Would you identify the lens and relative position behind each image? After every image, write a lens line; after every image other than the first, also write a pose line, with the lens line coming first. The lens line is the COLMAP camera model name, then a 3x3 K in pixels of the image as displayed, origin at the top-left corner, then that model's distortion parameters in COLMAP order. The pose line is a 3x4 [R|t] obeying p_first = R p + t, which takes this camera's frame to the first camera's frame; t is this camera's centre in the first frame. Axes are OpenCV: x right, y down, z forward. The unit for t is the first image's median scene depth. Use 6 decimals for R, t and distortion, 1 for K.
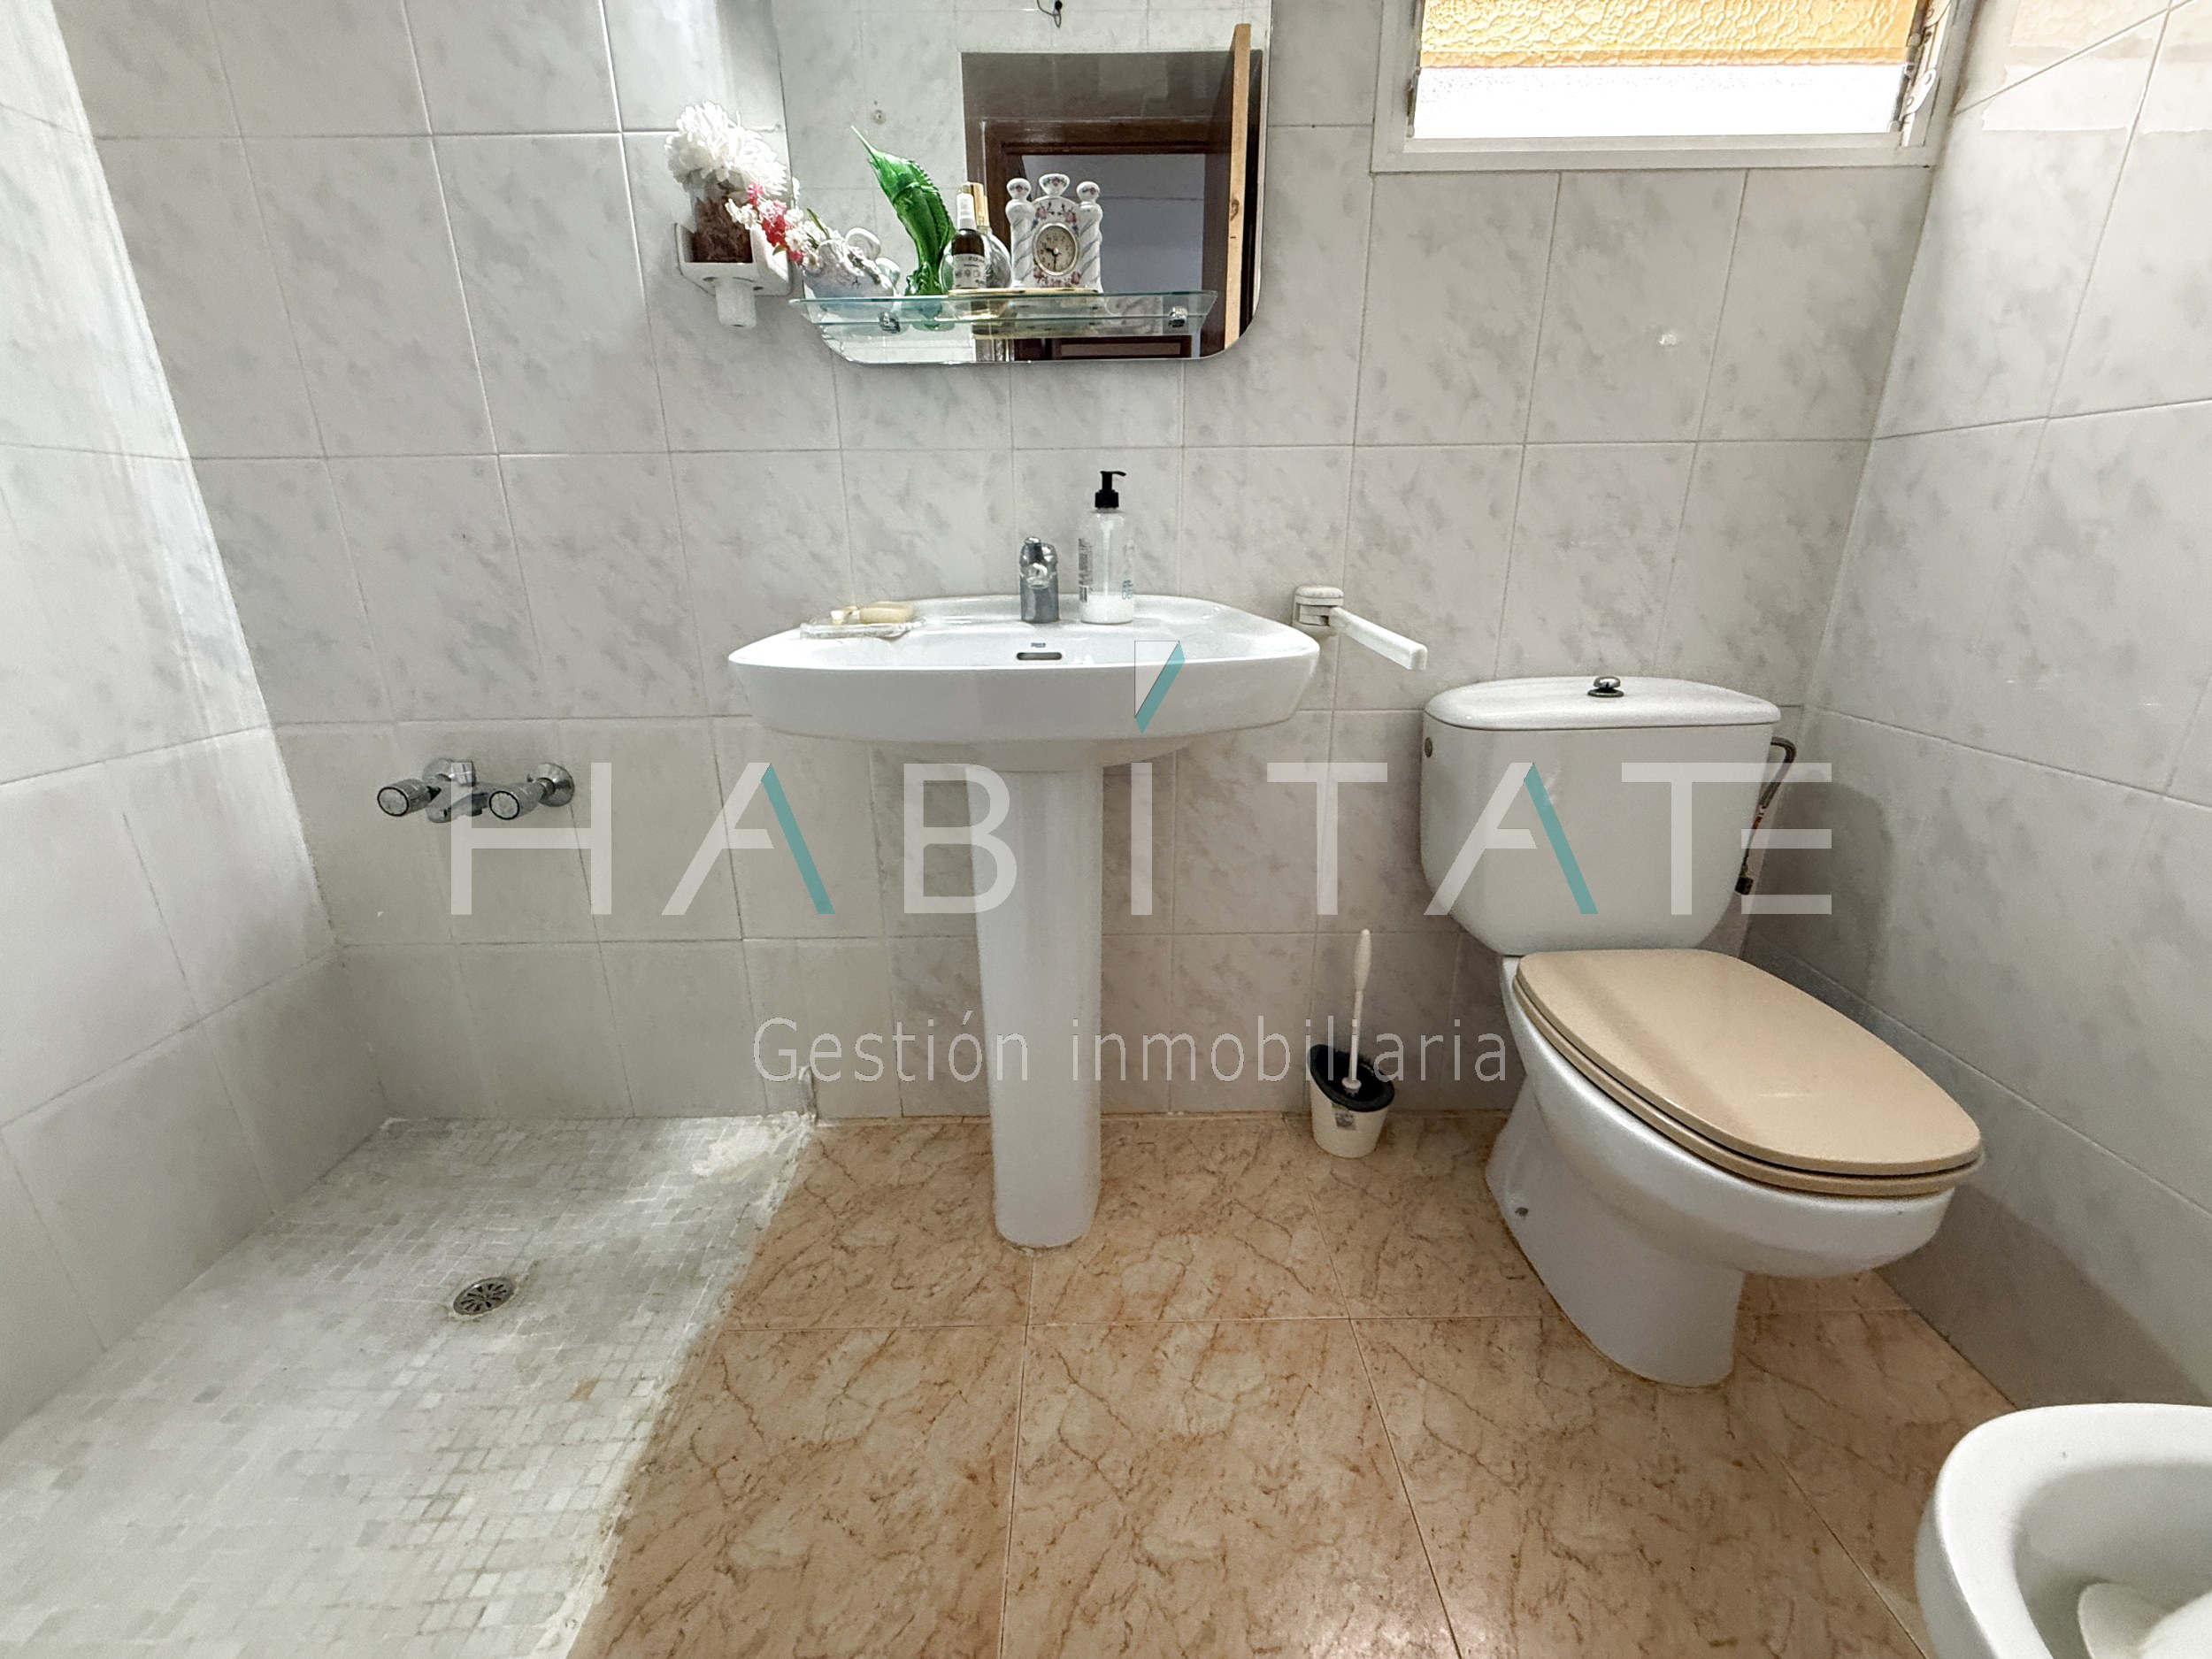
lens RADIAL K [[879.5, 0, 1105.1], [0, 879.5, 823.9], [0, 0, 1]] dist [-0.000735, 0.000177]
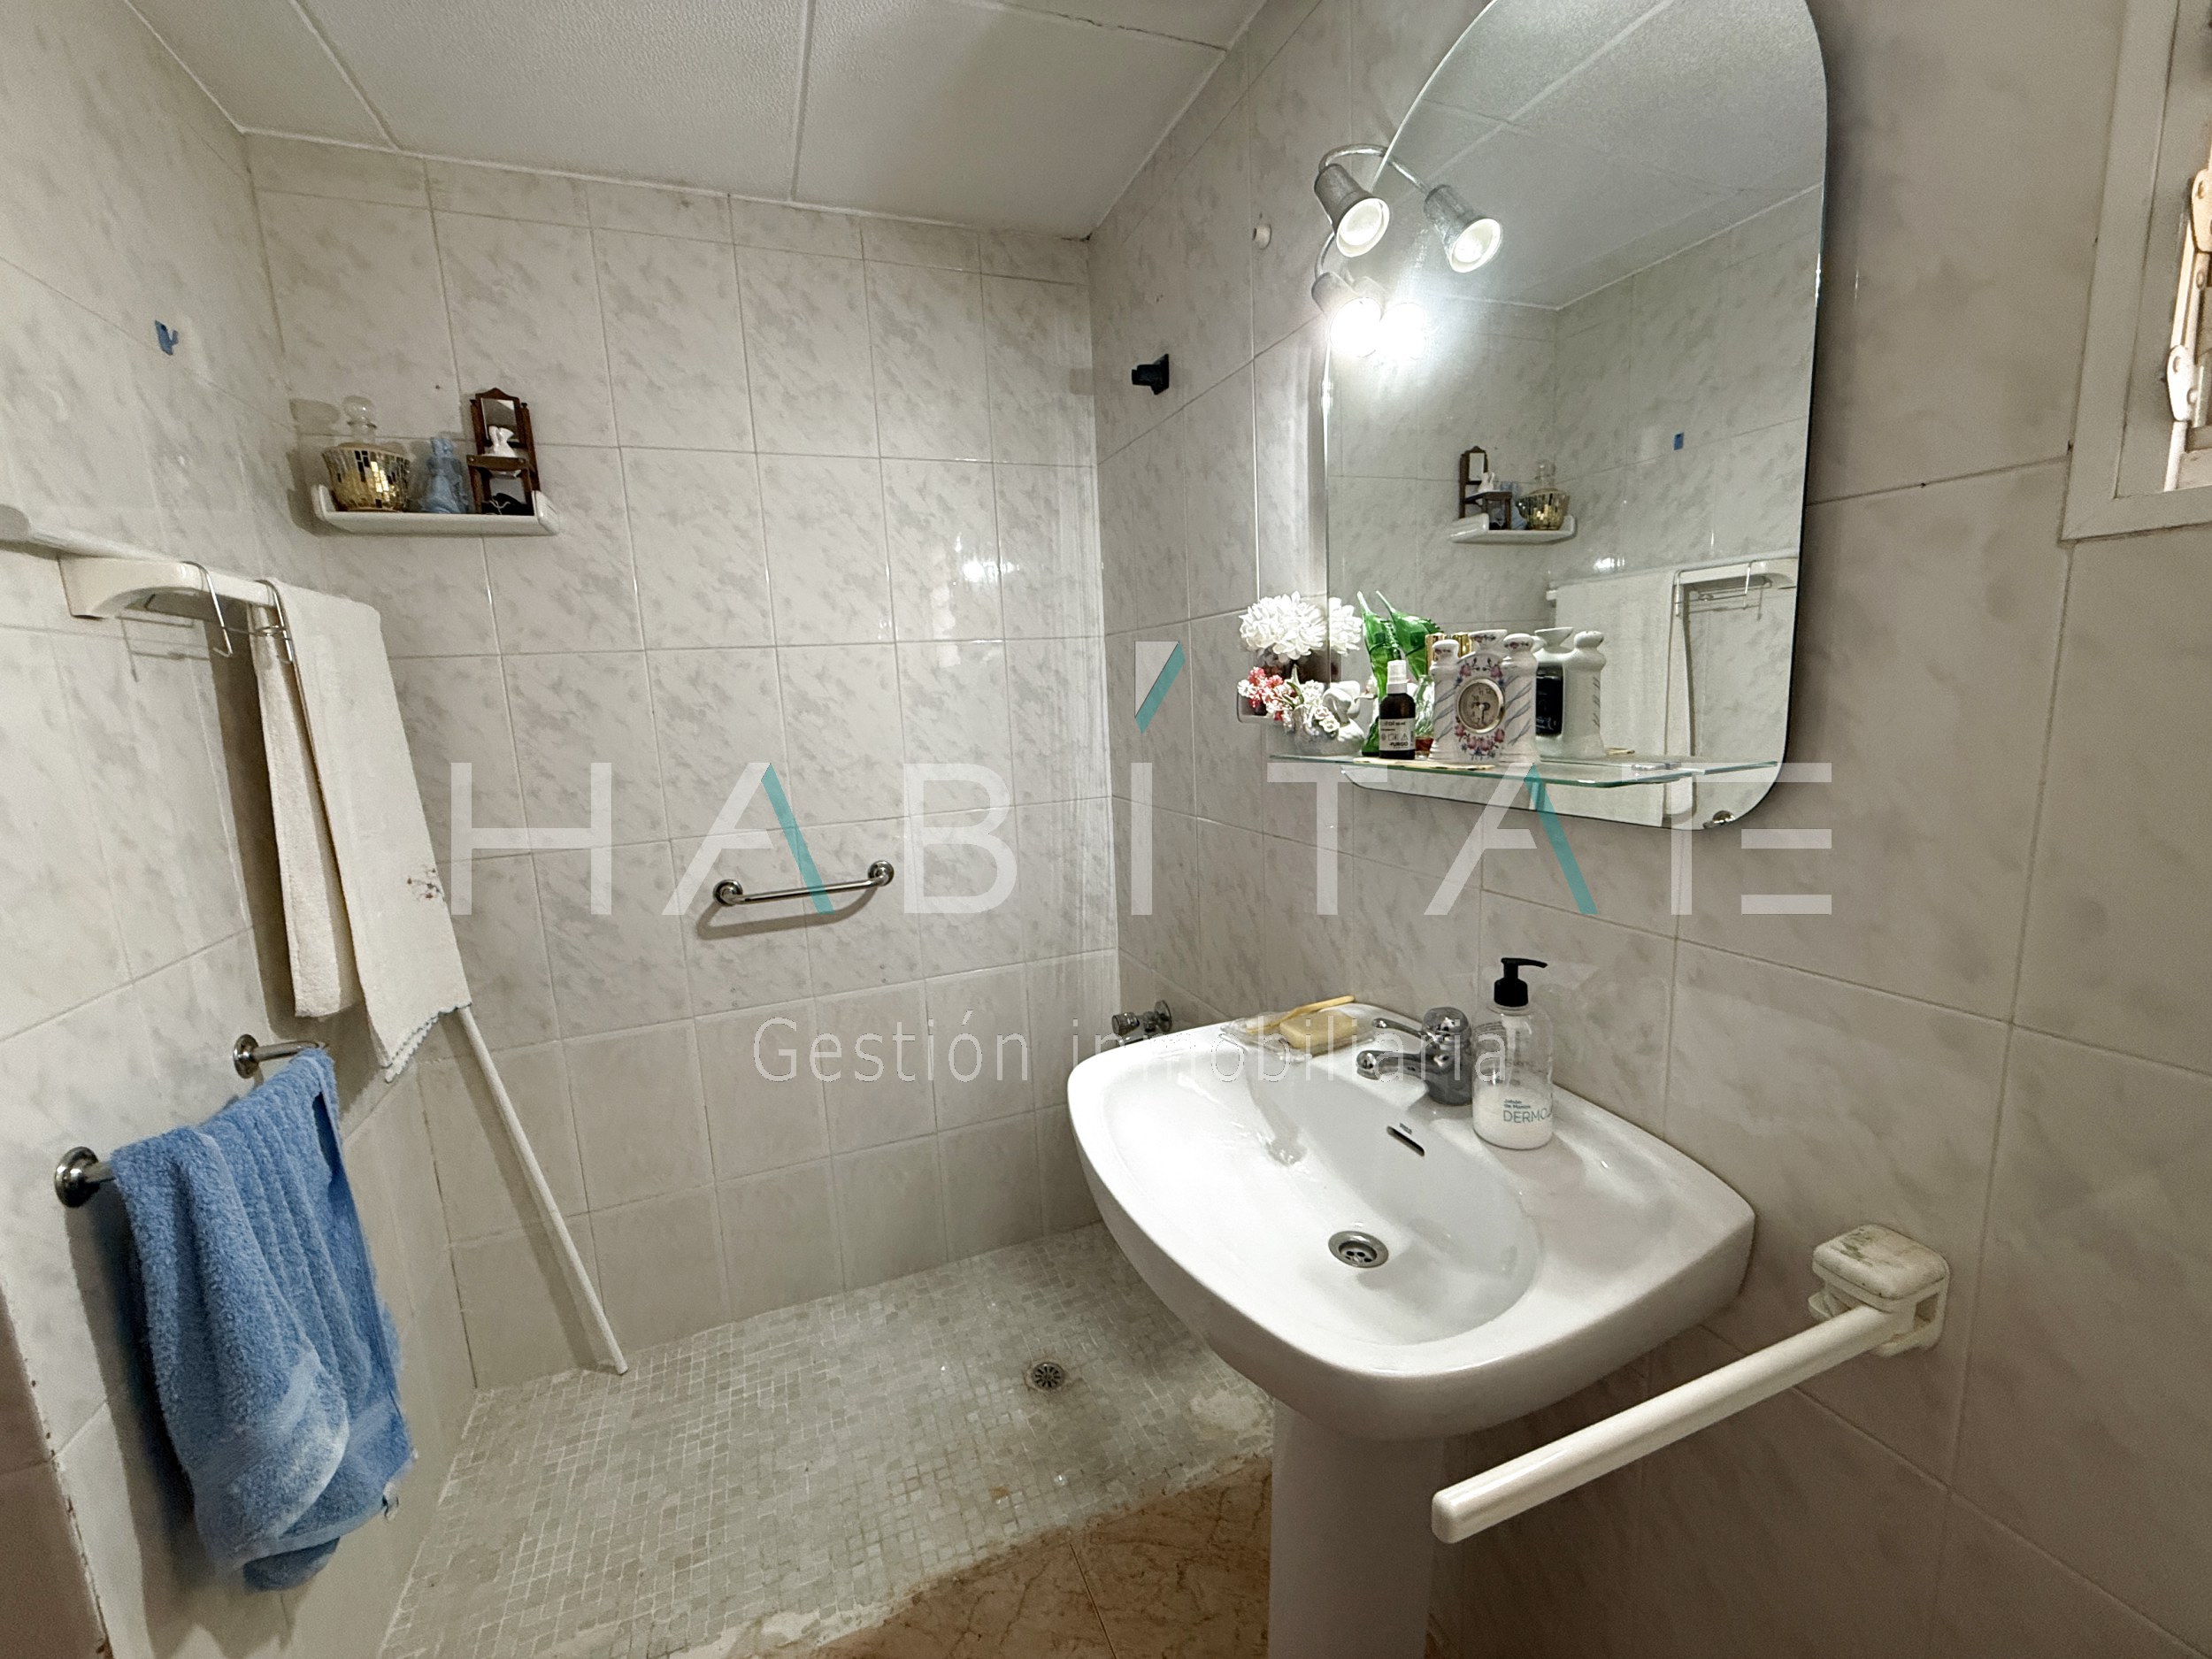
lens RADIAL K [[879.5, 0, 1102.3], [0, 879.5, 830.5], [0, 0, 1]] dist [-0.000735, 0.000177]
pose [[0.366146, 0.145709, -0.919079, 0.563019], [-0.249385, 0.966901, 0.053939, -0.461224], [0.896518, 0.209455, 0.390365, 0.348093]]
